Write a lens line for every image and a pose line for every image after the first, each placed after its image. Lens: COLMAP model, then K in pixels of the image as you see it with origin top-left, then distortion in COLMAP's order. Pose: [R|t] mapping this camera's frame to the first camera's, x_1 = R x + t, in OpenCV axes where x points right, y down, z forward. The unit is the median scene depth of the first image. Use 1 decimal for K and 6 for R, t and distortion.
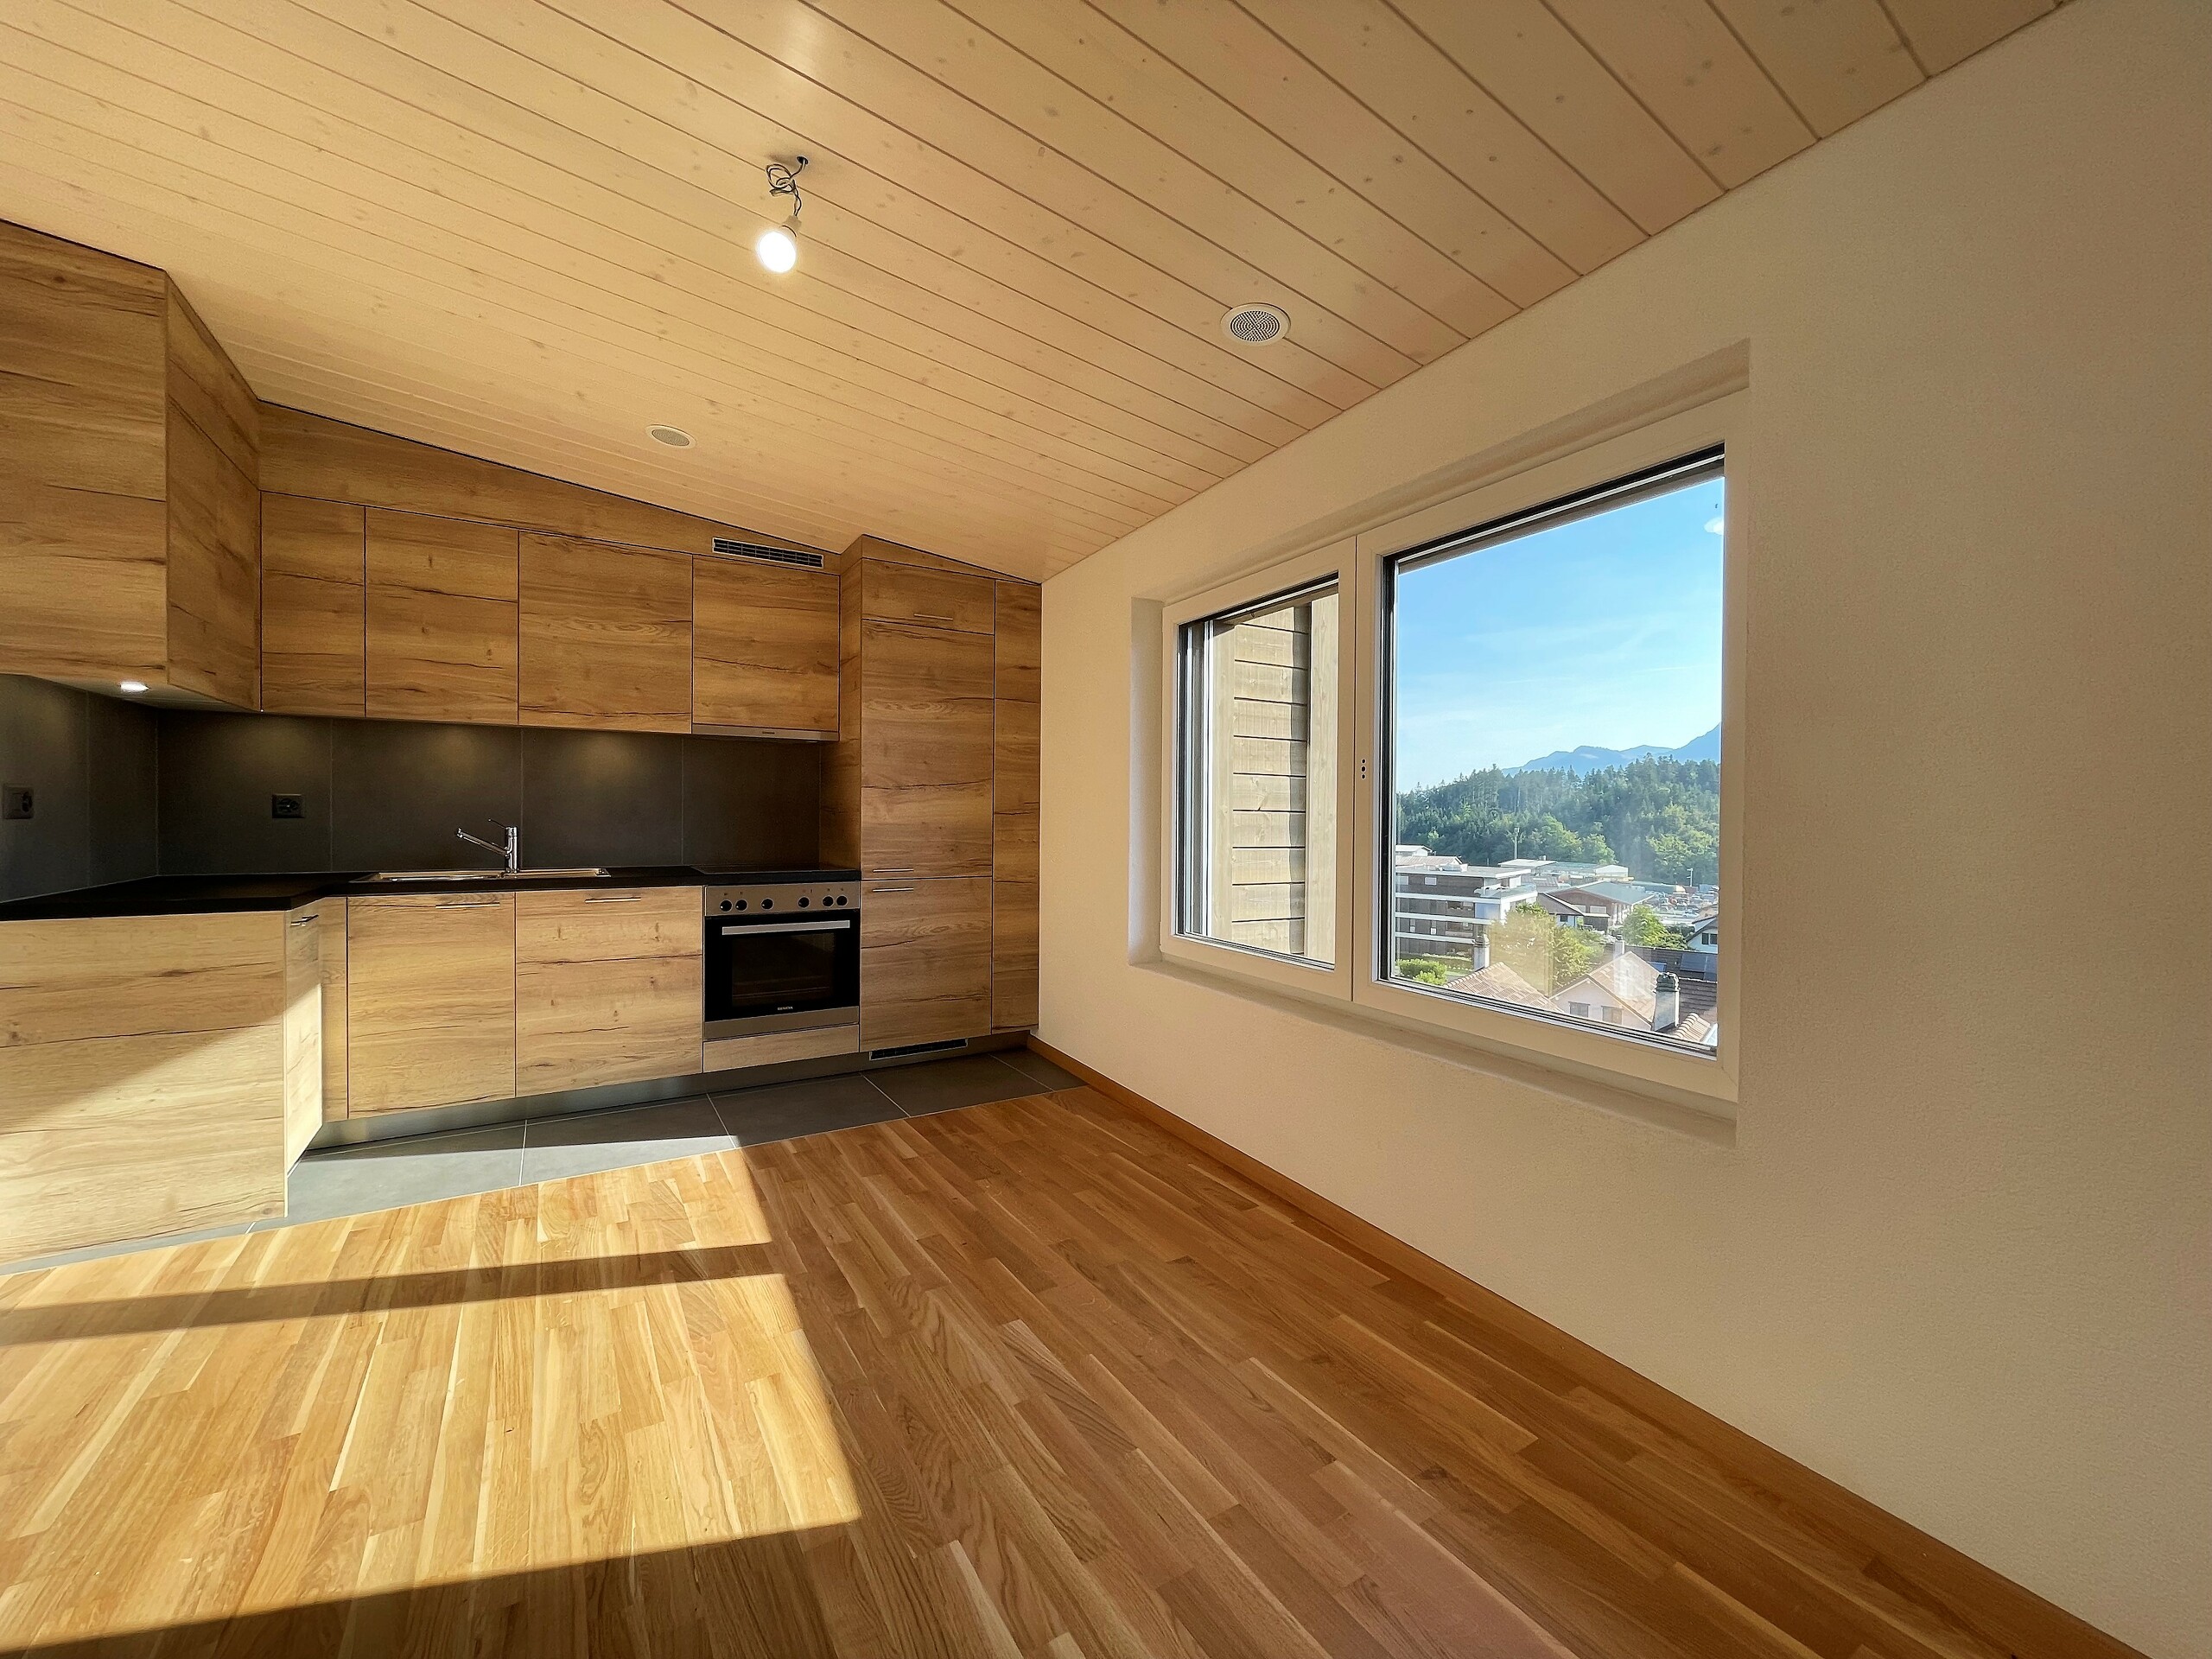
lens RADIAL K [[942.9, 0, 1106.0], [0, 942.9, 829.5], [0, 0, 1]] dist [0.000424, -0.000005]
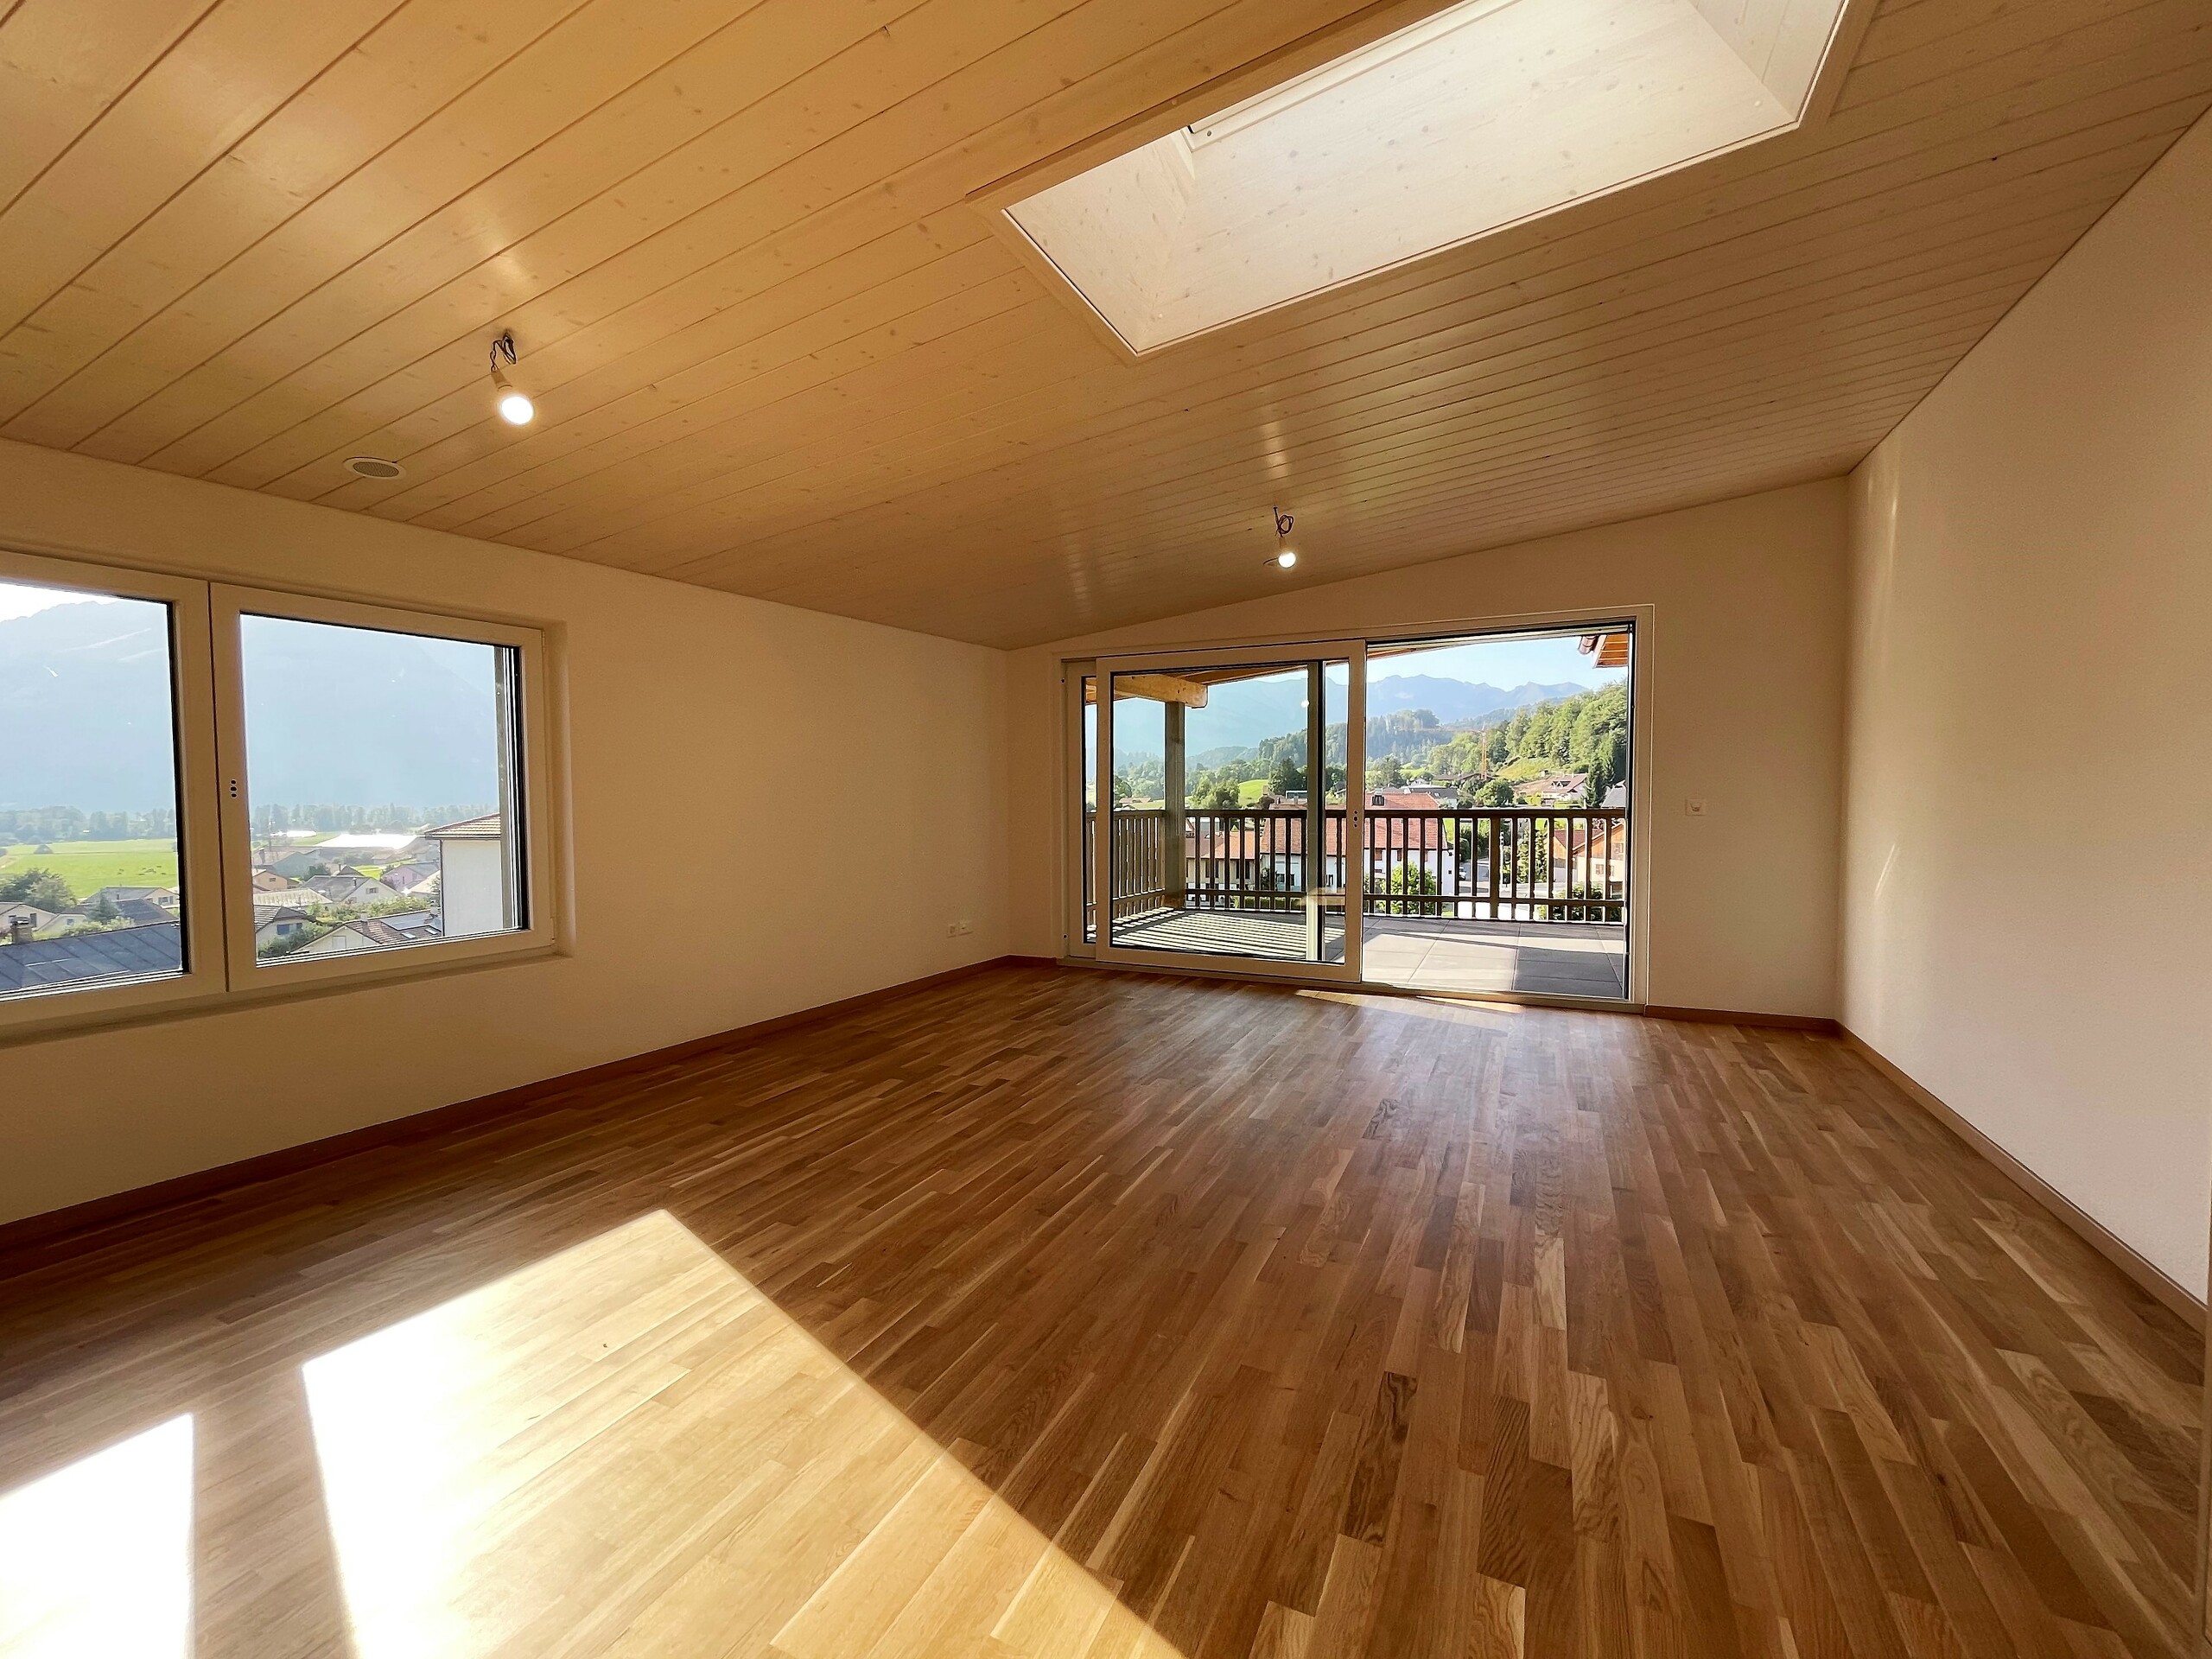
lens RADIAL K [[942.9, 0, 1106.0], [0, 942.9, 829.5], [0, 0, 1]] dist [0.000424, -0.000005]
pose [[-0.562165, -0.031034, 0.826443, -1.527906], [0.014455, 0.998774, 0.047337, -0.081625], [-0.826899, 0.038557, -0.561027, 0.847098]]
